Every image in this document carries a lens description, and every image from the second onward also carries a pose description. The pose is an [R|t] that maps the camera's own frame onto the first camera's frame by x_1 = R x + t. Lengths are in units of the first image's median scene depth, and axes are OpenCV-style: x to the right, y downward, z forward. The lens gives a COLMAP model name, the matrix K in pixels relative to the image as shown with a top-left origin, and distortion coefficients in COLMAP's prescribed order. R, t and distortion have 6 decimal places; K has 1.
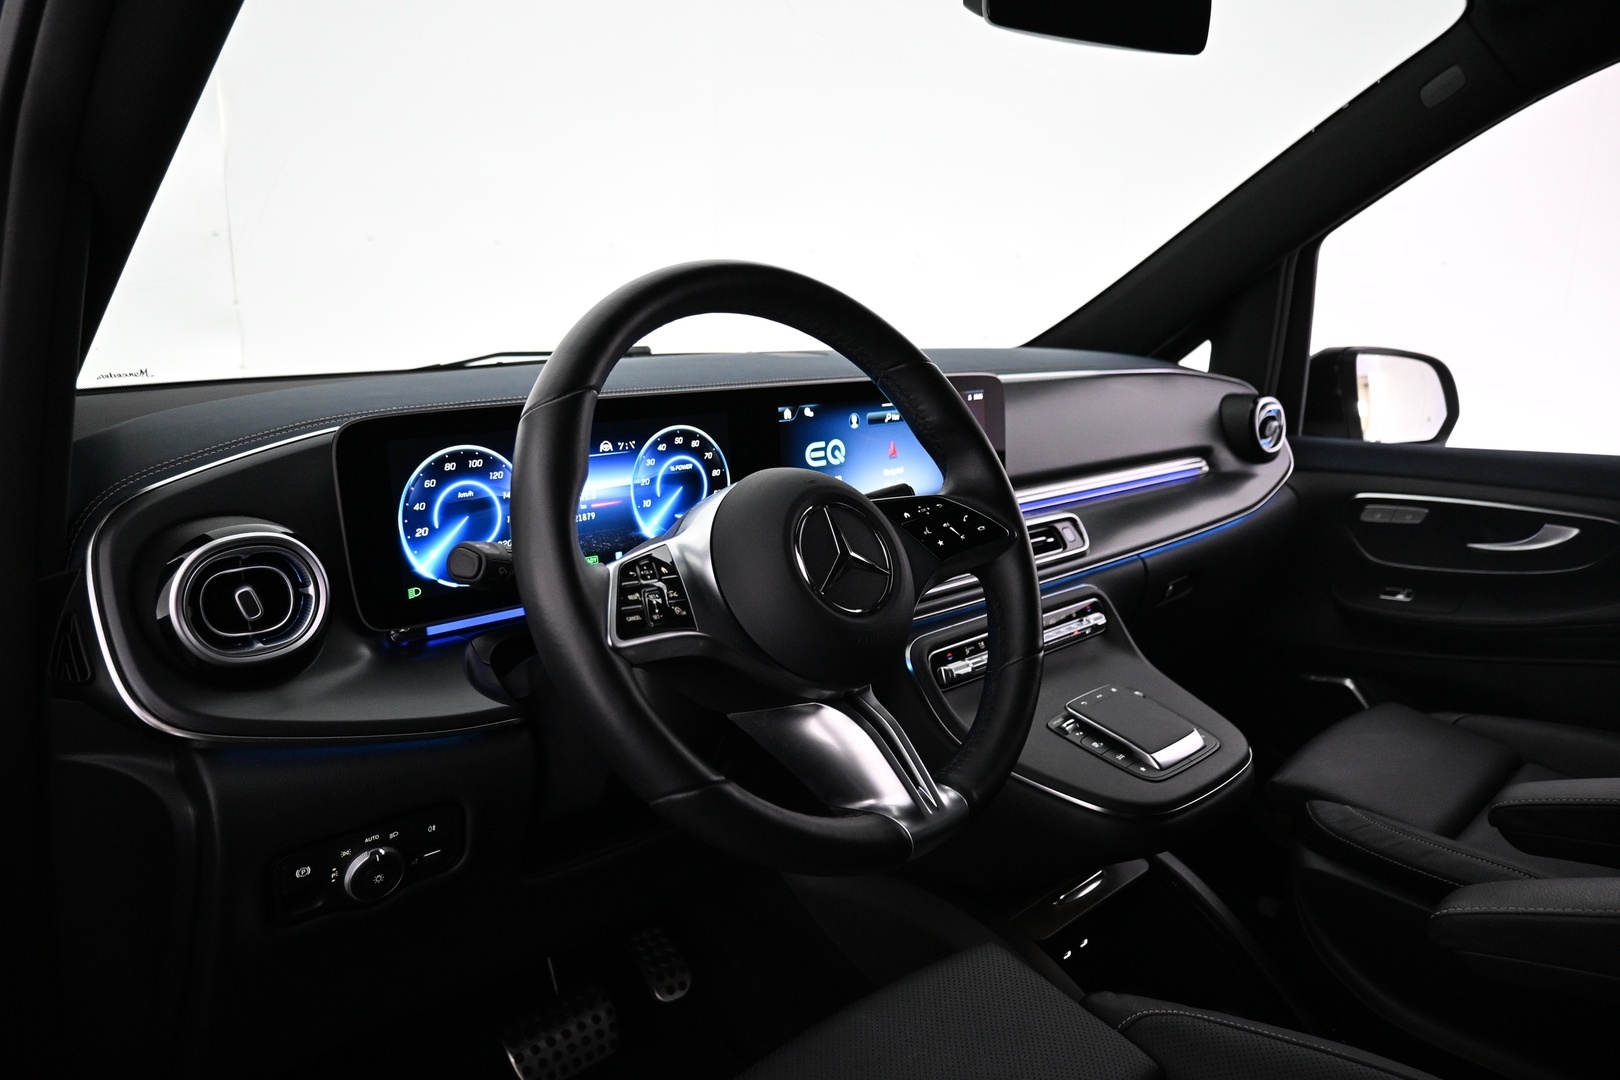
lens RADIAL K [[1092.1, 0, 812.7], [0, 1092.1, 537.5], [0, 0, 1]] dist [0.005897, 0.002138]
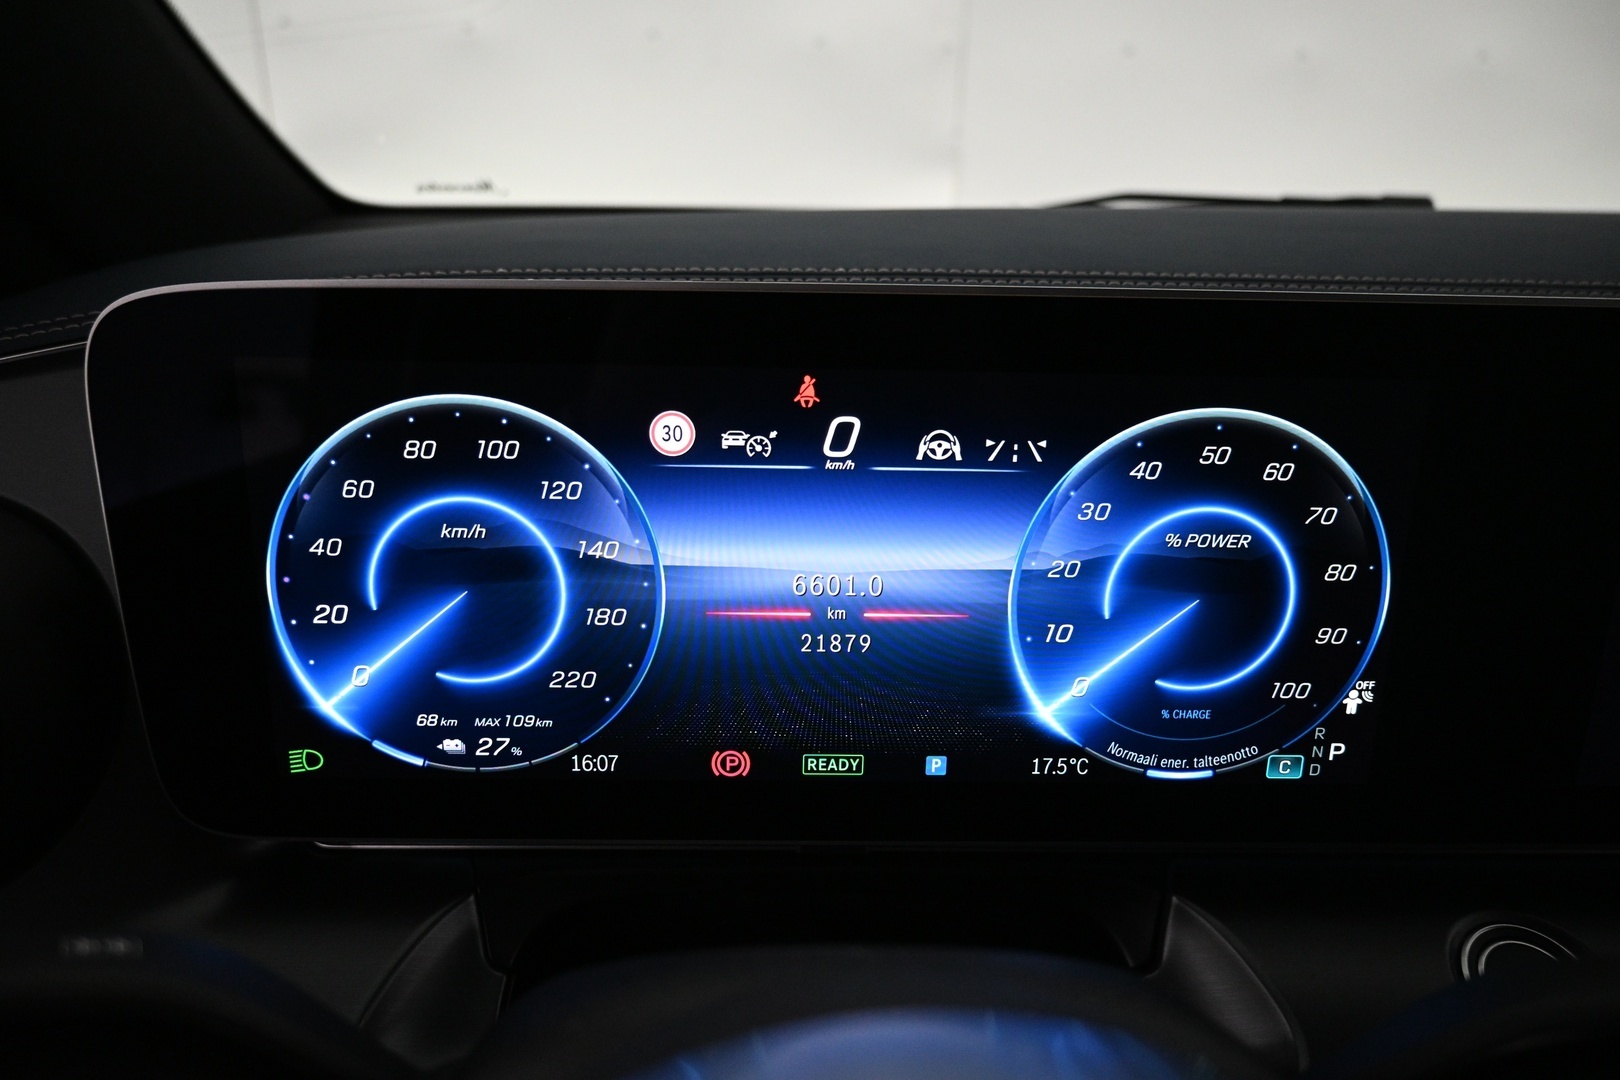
lens RADIAL K [[1092.1, 0, 811.5], [0, 1092.1, 543.2], [0, 0, 1]] dist [0.005897, 0.002138]
pose [[0.745299, 0.237532, -0.622983, -0.010438], [-0.162802, 0.970937, 0.175434, -0.103974], [0.646548, -0.029328, 0.762309, 0.717148]]
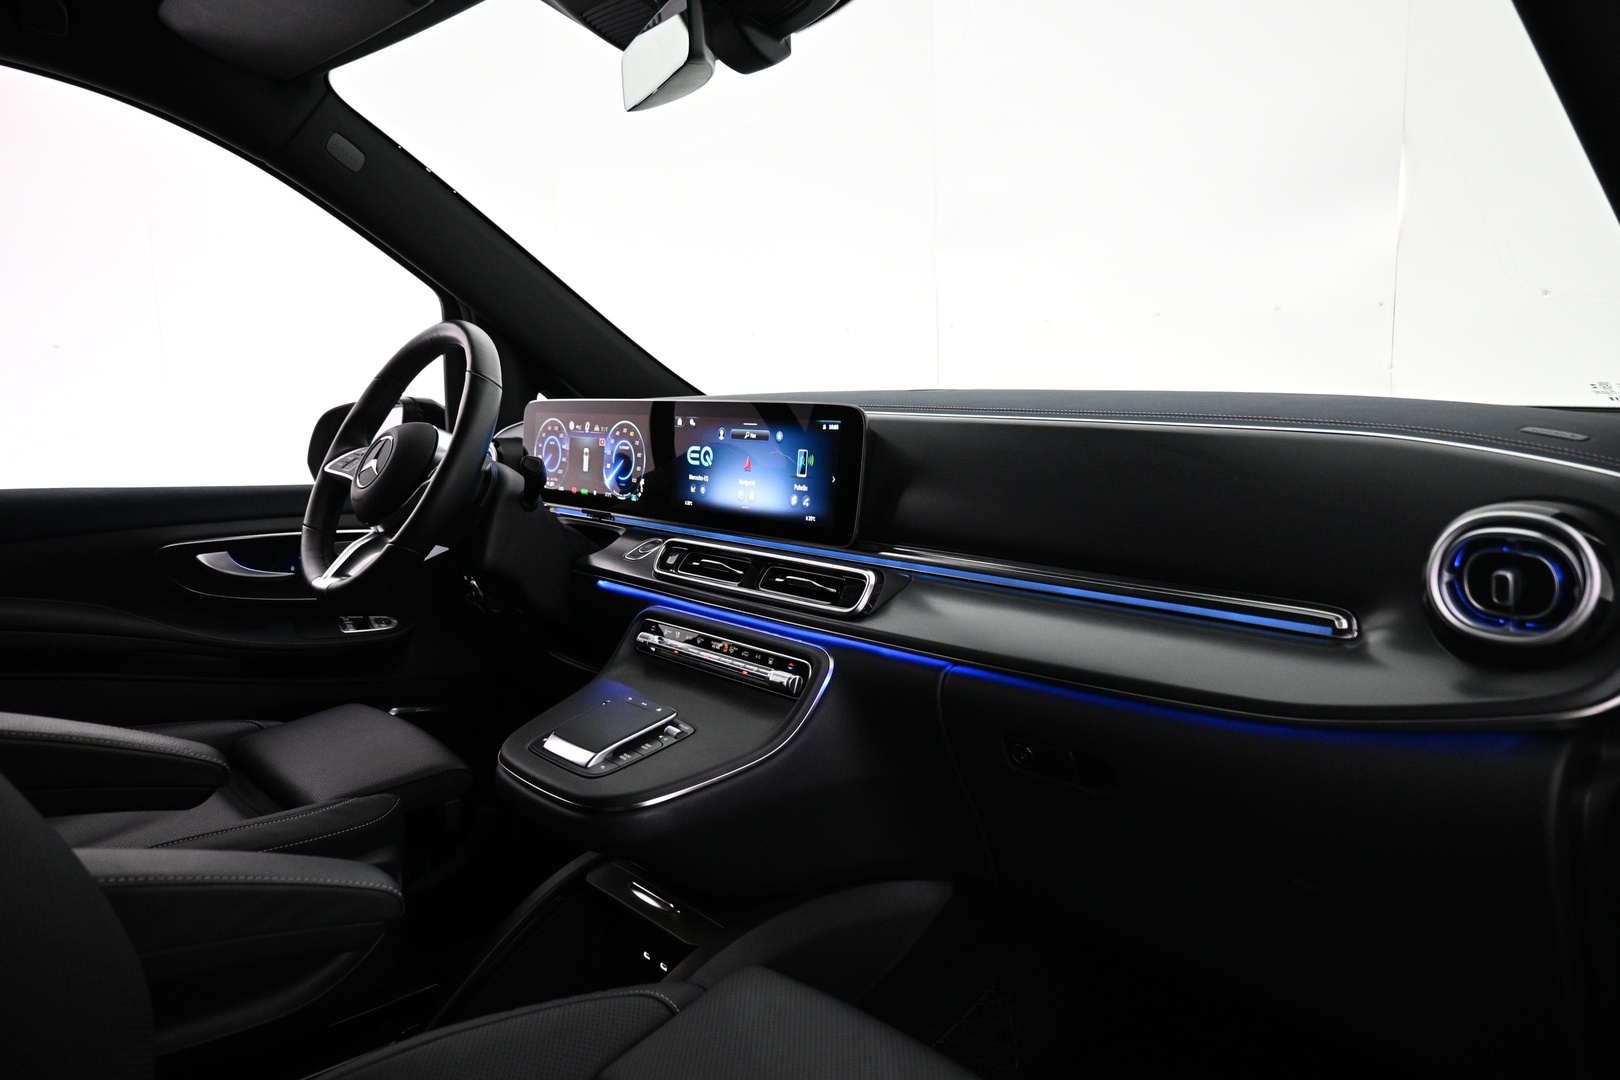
lens RADIAL K [[1092.1, 0, 809.5], [0, 1092.1, 540.5], [0, 0, 1]] dist [0.005897, 0.002138]
pose [[-0.029308, 0.131321, -0.990907, 1.512508], [-0.210674, 0.968253, 0.134549, -0.211245], [0.977117, 0.212701, -0.000712, 1.344191]]
